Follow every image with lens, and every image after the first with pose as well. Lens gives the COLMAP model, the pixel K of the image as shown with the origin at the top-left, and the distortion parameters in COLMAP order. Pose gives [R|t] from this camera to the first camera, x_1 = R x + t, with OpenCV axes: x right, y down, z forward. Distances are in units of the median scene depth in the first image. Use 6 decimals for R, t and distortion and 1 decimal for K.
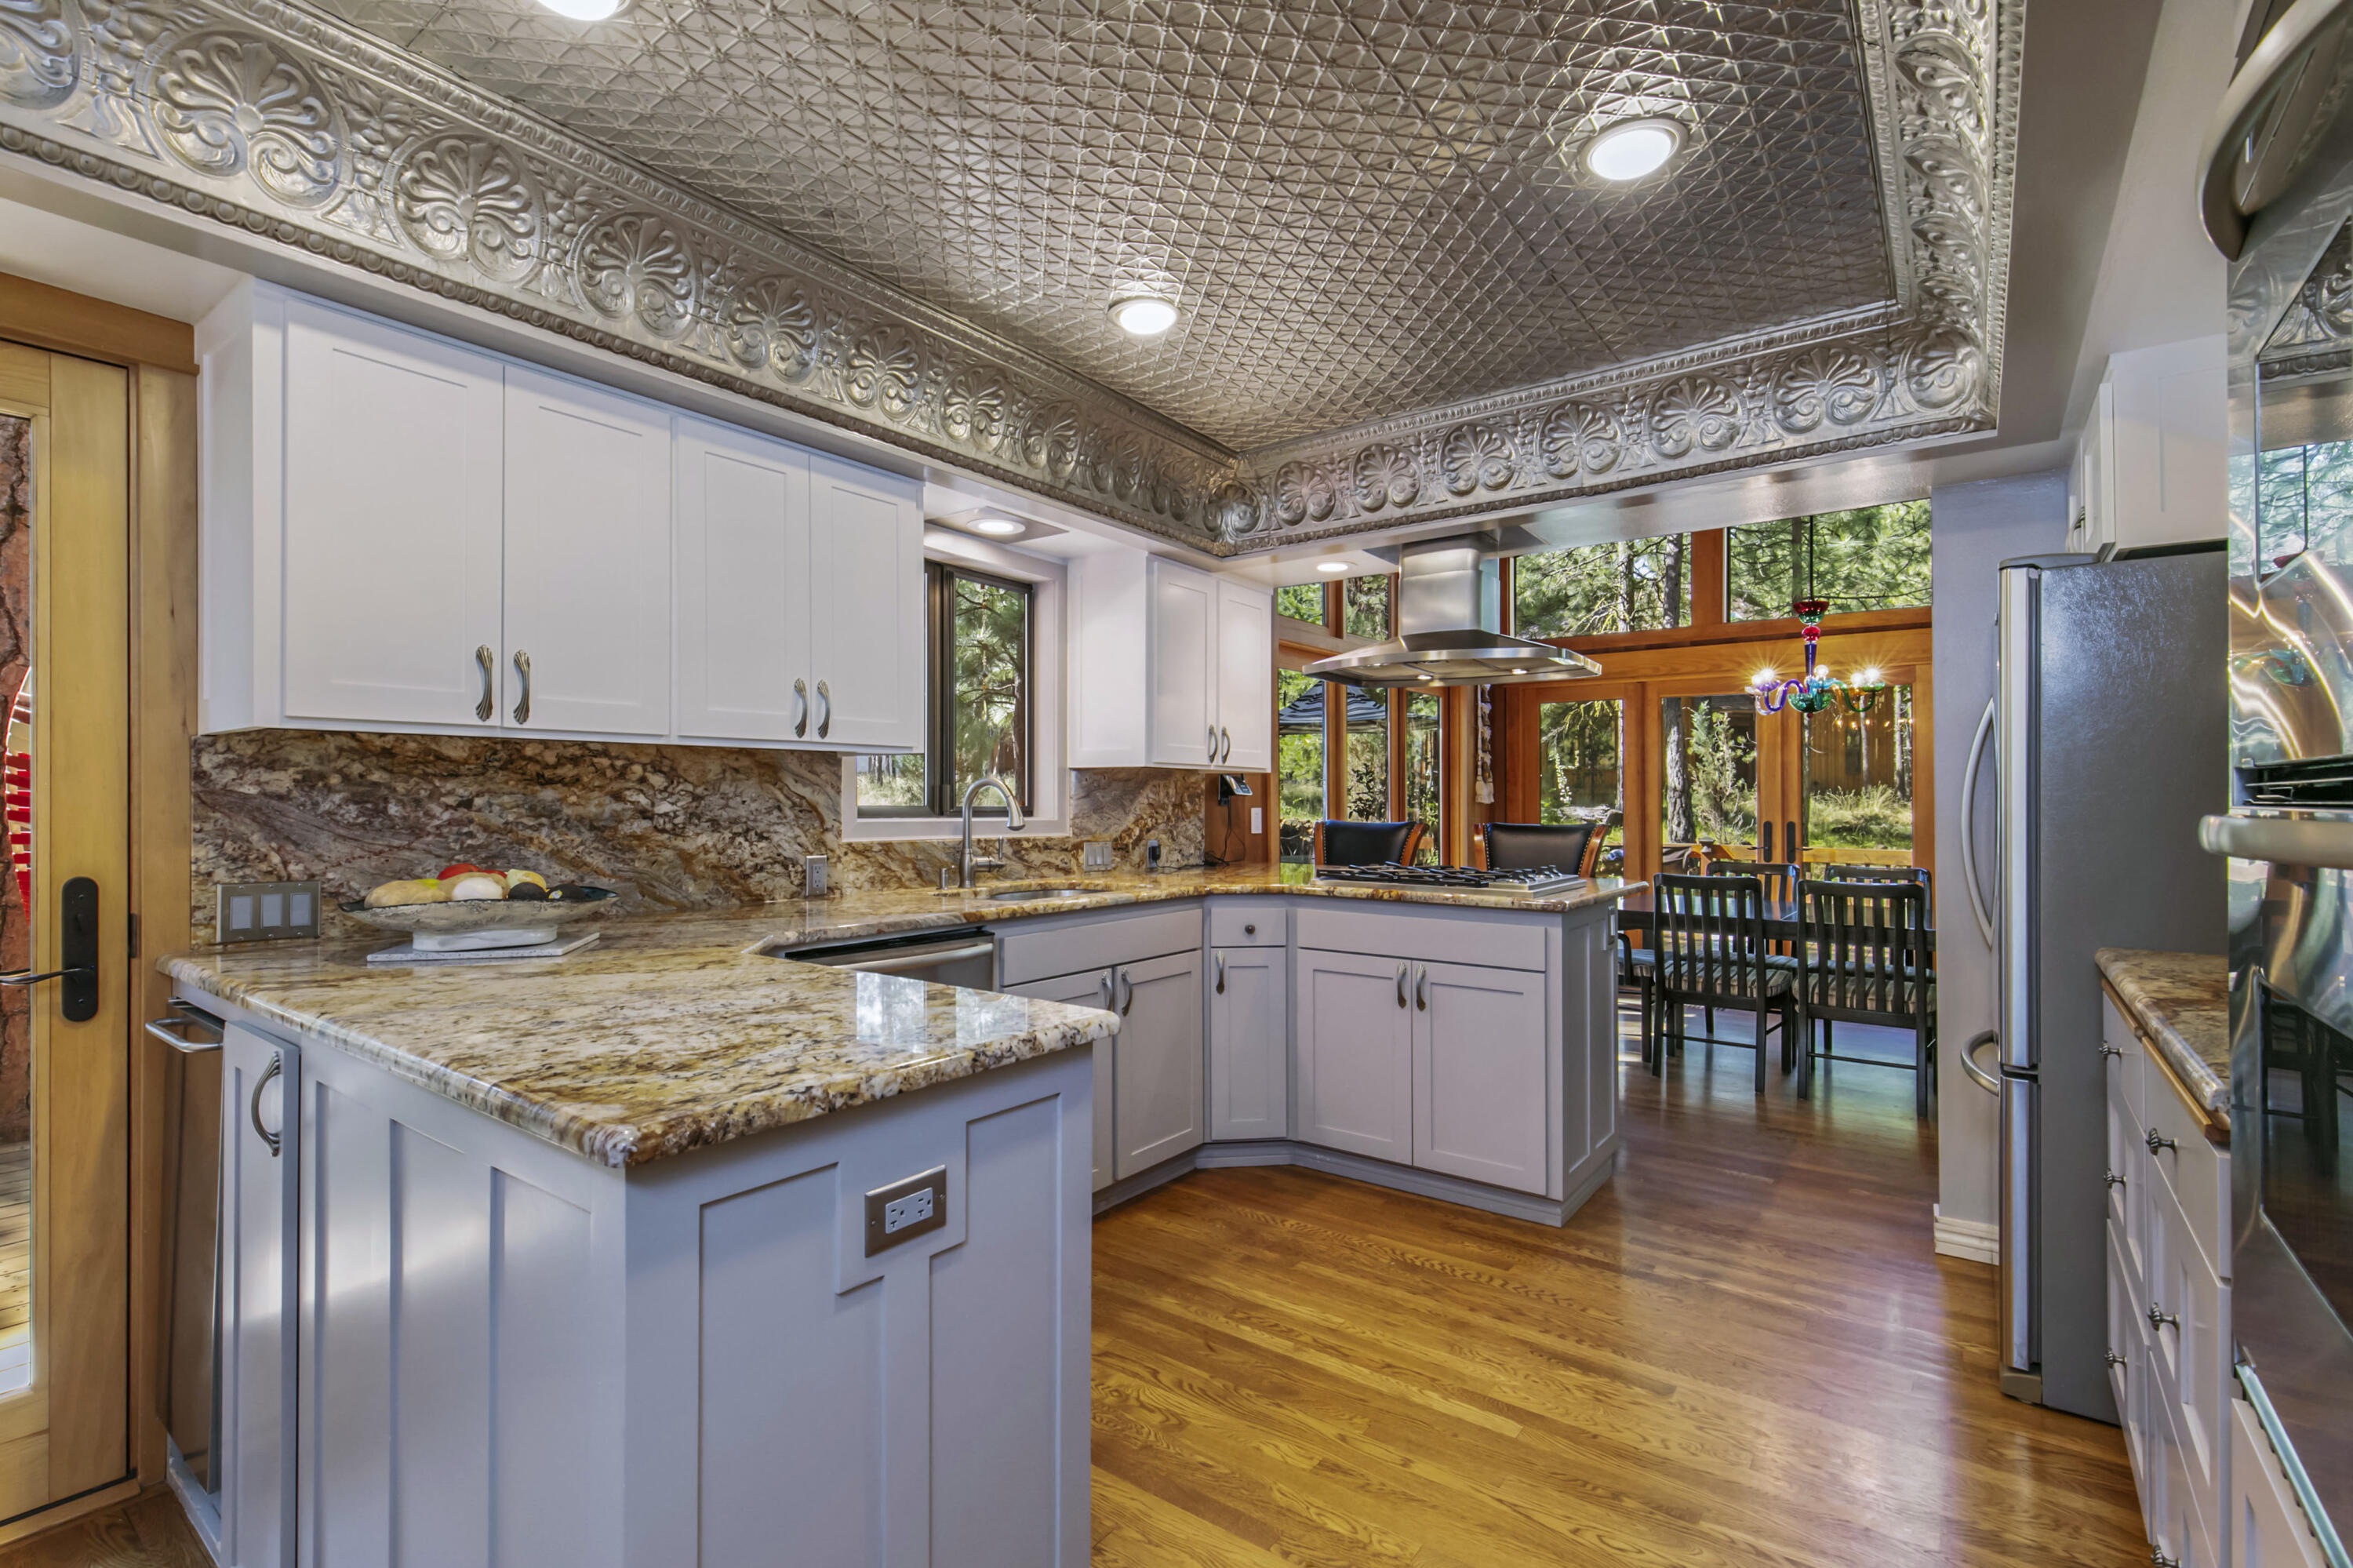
lens RADIAL K [[1088.0, 0, 1177.3], [0, 1088.0, 792.0], [0, 0, 1]] dist [-0.000496, -0.000551]
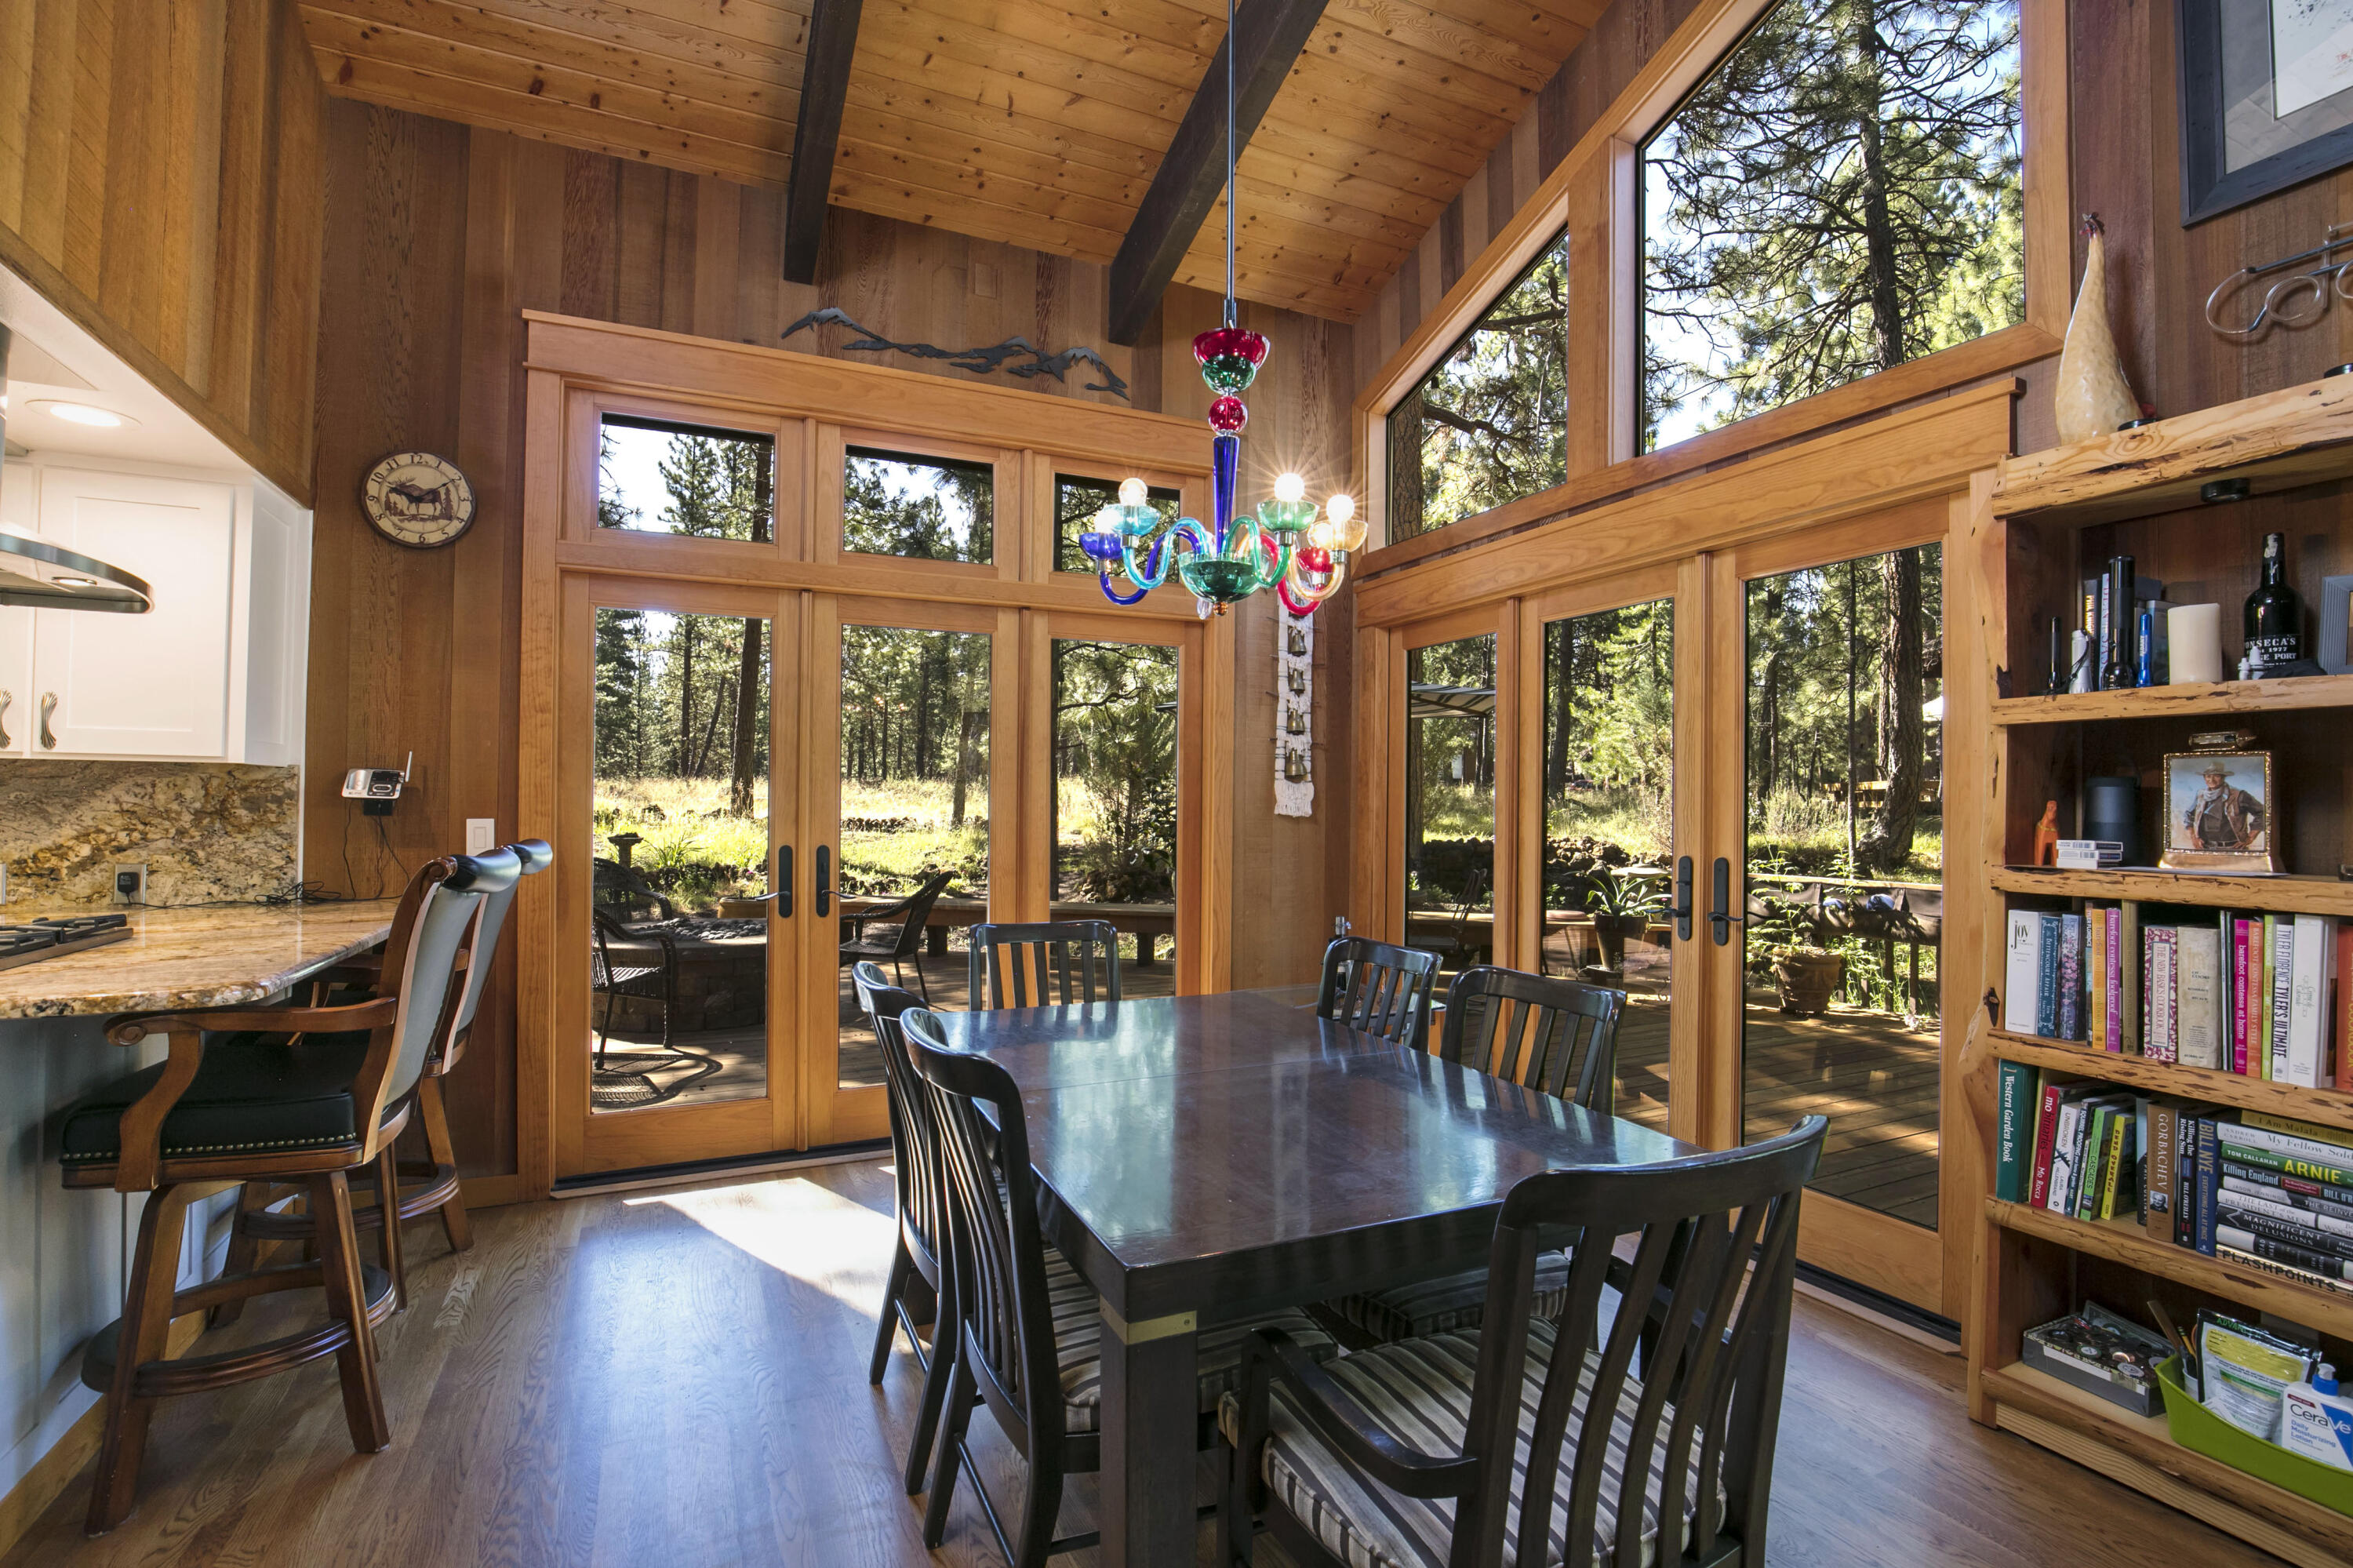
lens RADIAL K [[1110.8, 0, 1176.5], [0, 1110.8, 784.0], [0, 0, 1]] dist [-0.031777, 0.008531]
pose [[0.878930, -0.007630, -0.476891, 1.265891], [-0.000162, 0.999867, -0.016296, 0.007026], [0.476952, 0.014400, 0.878812, 1.008564]]
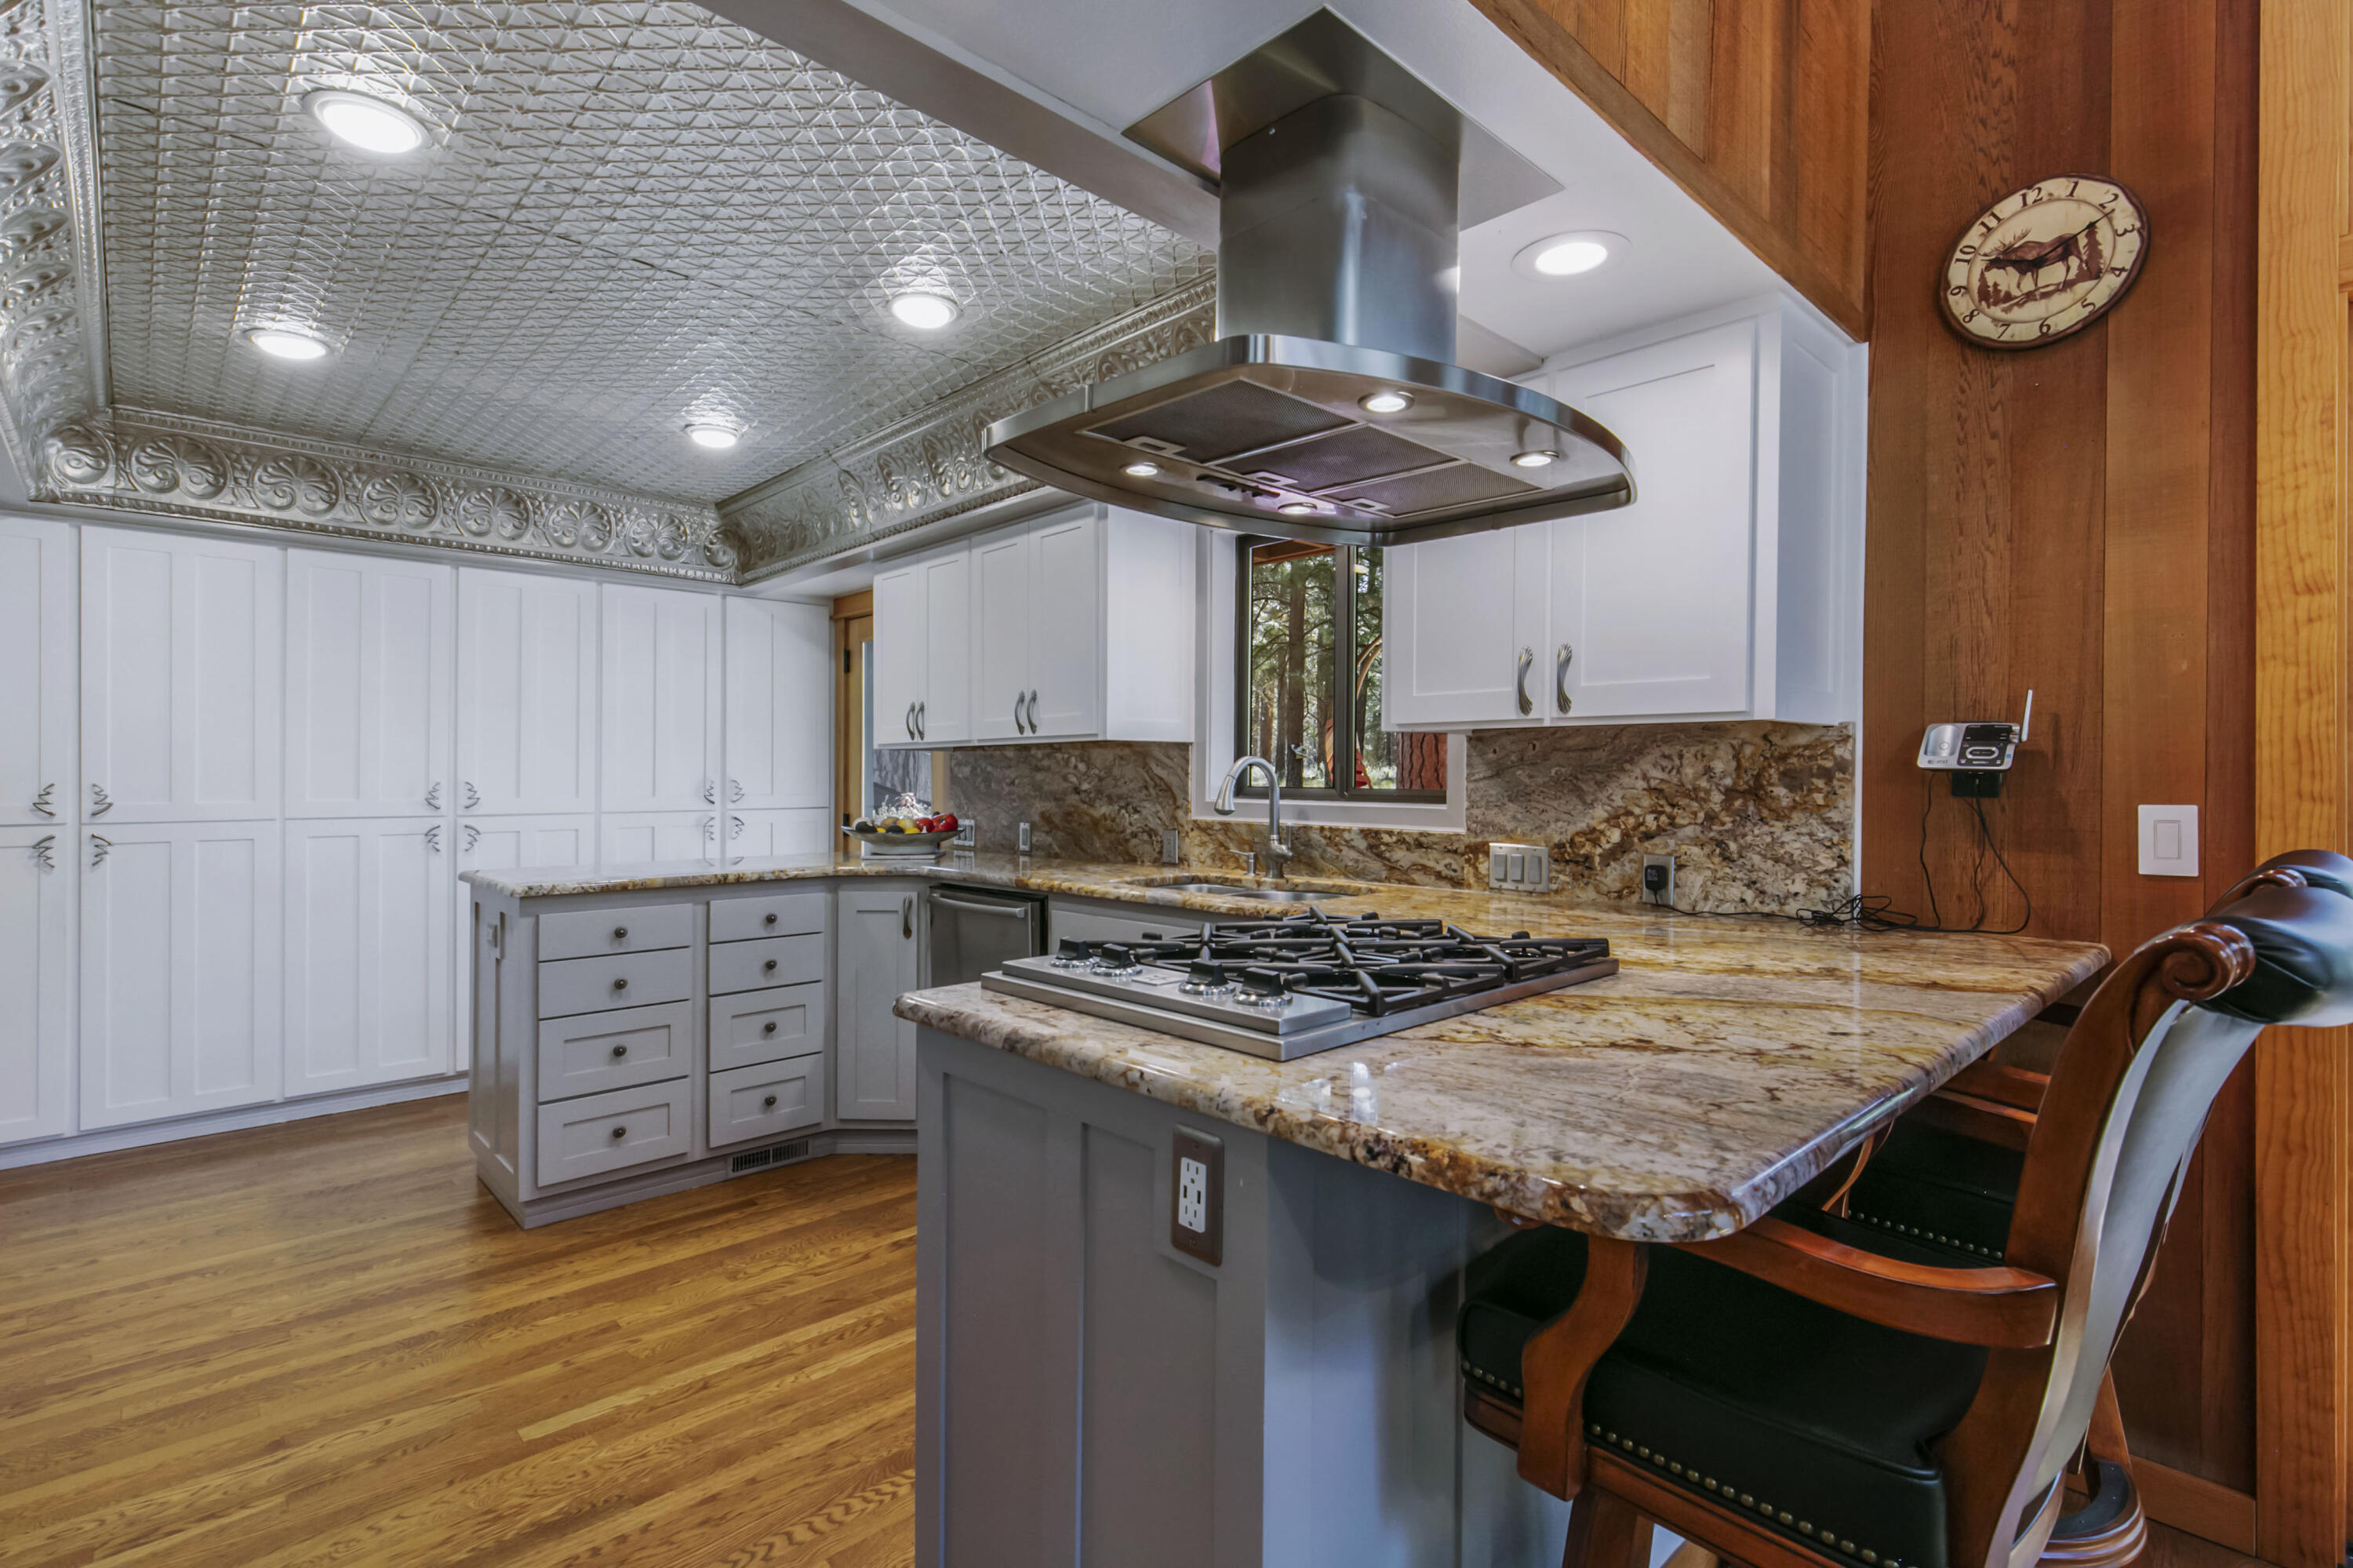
lens RADIAL K [[1088.0, 0, 1177.3], [0, 1088.0, 792.0], [0, 0, 1]] dist [-0.000496, -0.000551]
pose [[-0.175952, 0.008686, -0.984360, 0.804882], [0.004144, 0.999959, 0.008083, 0.009980], [0.984390, -0.002657, -0.175981, 1.216489]]
